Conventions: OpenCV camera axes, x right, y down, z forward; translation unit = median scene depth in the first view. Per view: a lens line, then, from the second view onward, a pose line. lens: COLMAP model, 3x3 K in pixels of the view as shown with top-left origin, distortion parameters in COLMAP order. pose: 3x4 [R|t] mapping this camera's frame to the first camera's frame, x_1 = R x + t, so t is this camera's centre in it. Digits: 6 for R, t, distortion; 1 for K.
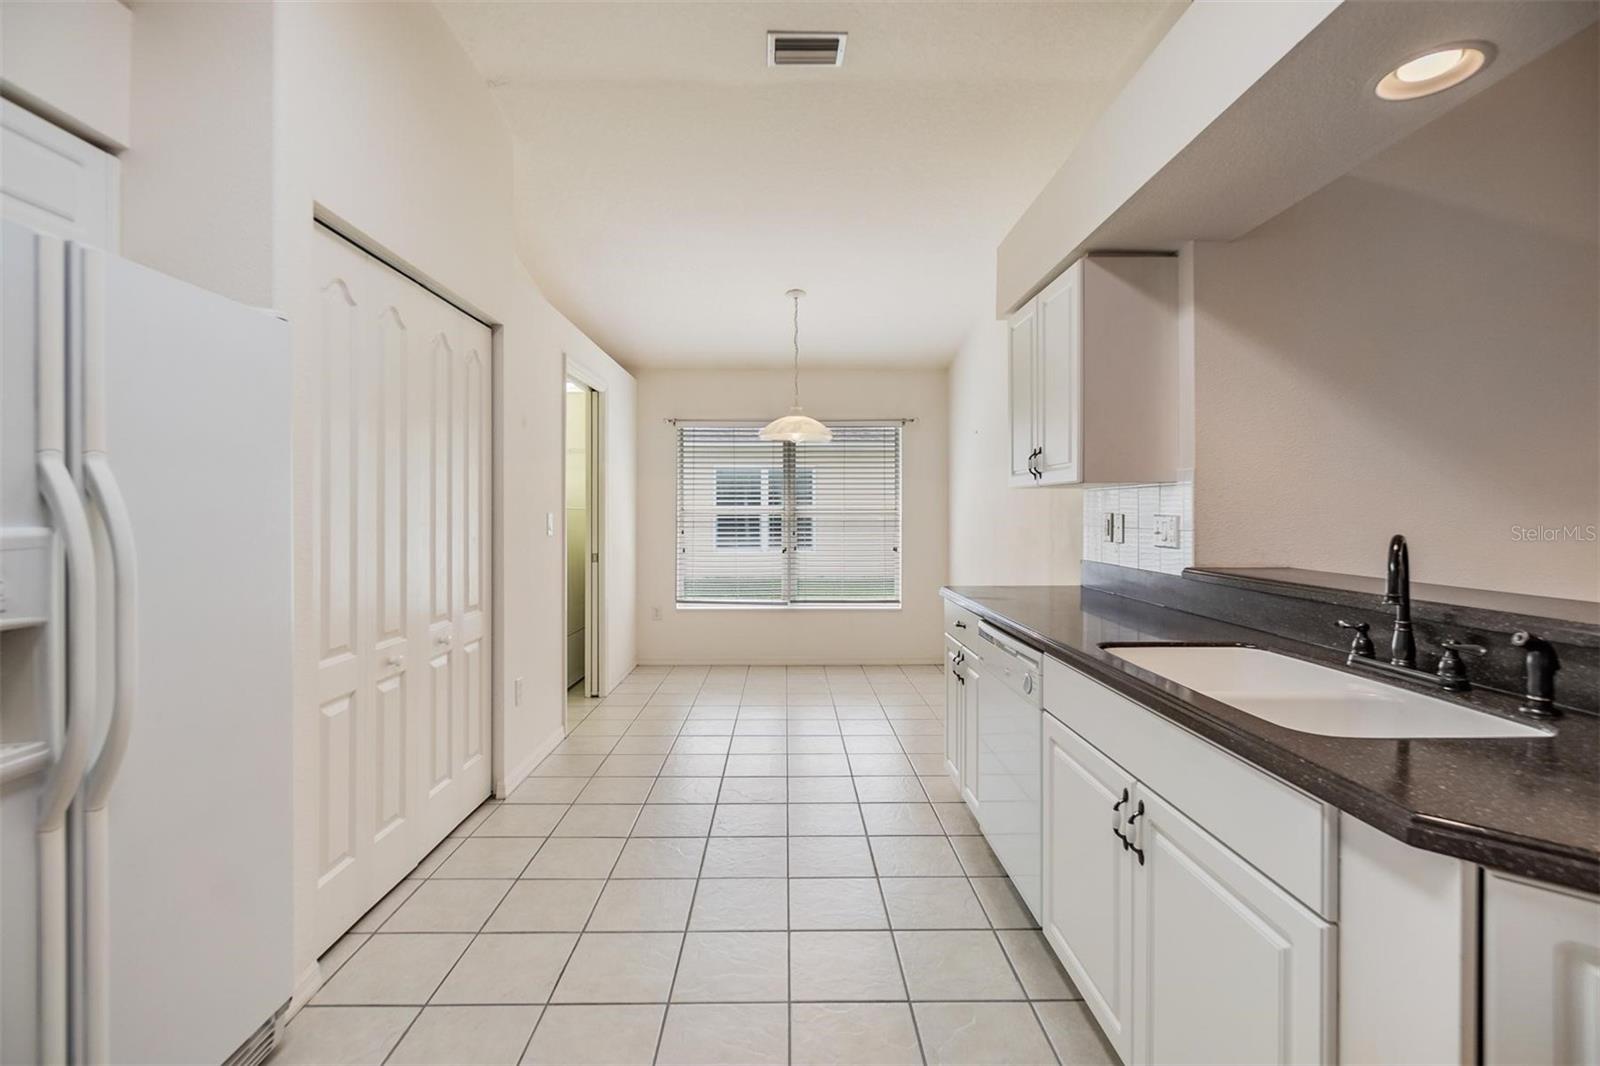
lens RADIAL K [[696.0, 0, 796.9], [0, 696.0, 521.5], [0, 0, 1]] dist [-0.004706, -0.000882]
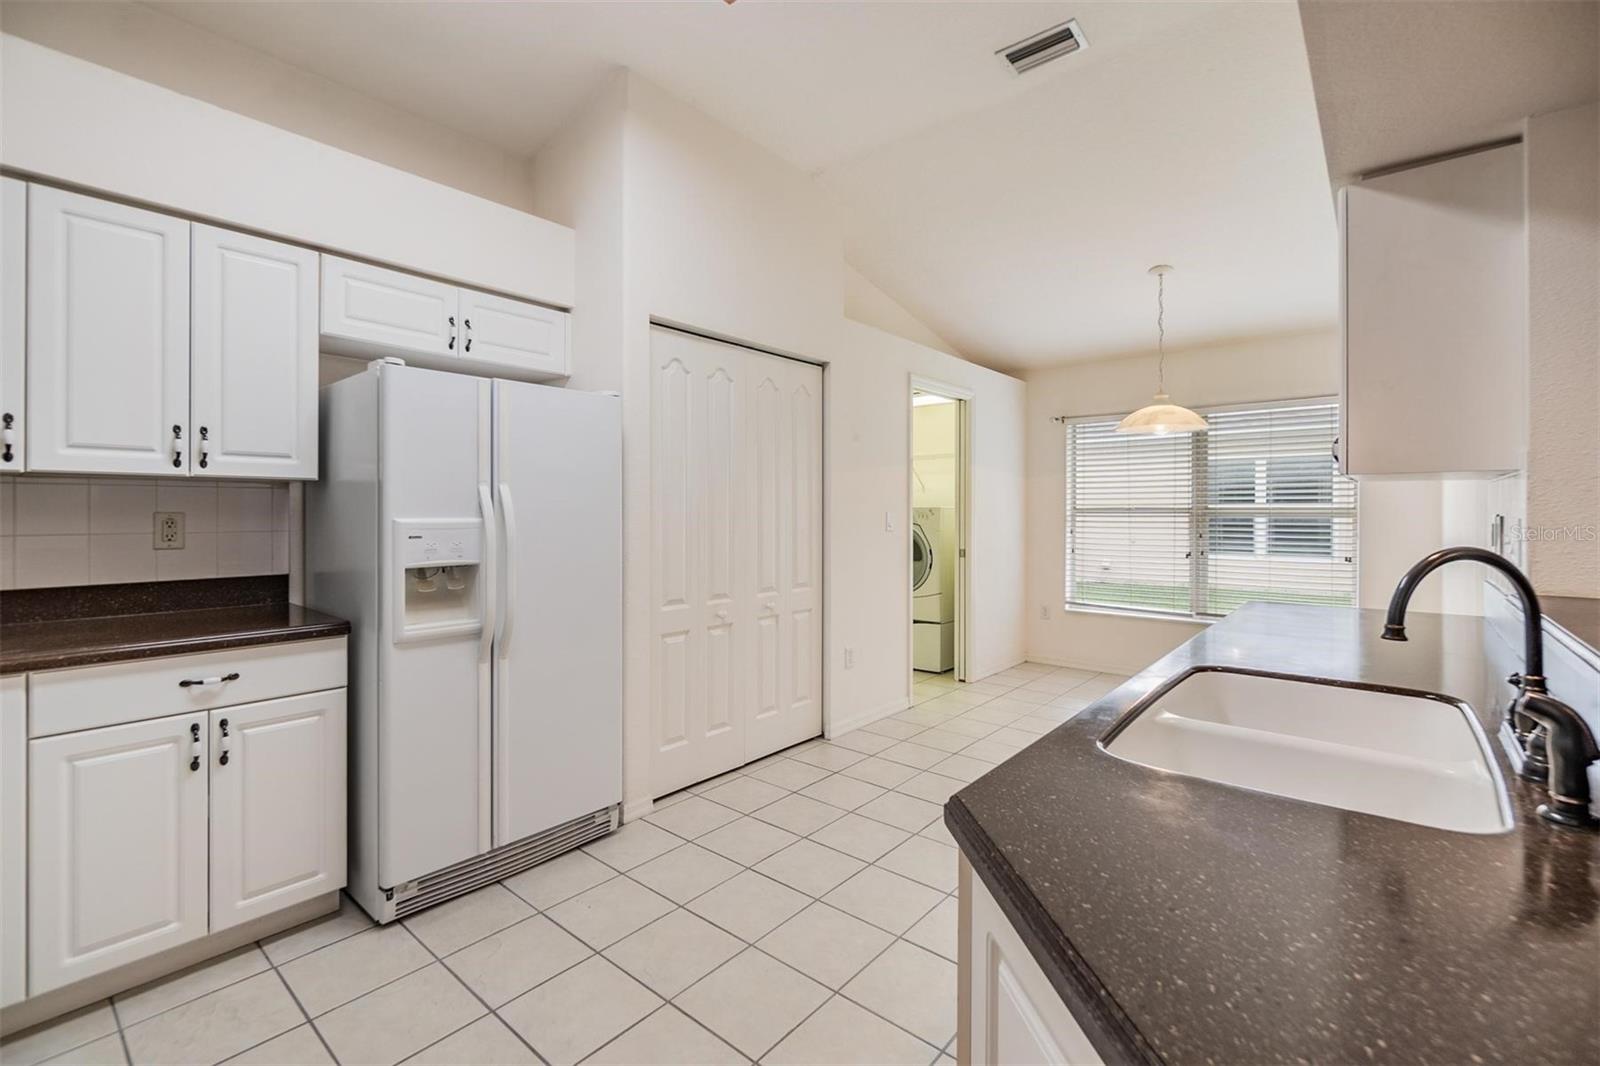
lens RADIAL K [[696.0, 0, 787.8], [0, 696.0, 525.1], [0, 0, 1]] dist [-0.004706, -0.000882]
pose [[0.752831, 0.015091, -0.658041, 0.351738], [-0.010359, 0.999885, 0.011079, -0.002022], [0.658132, -0.001524, 0.752901, 0.004855]]
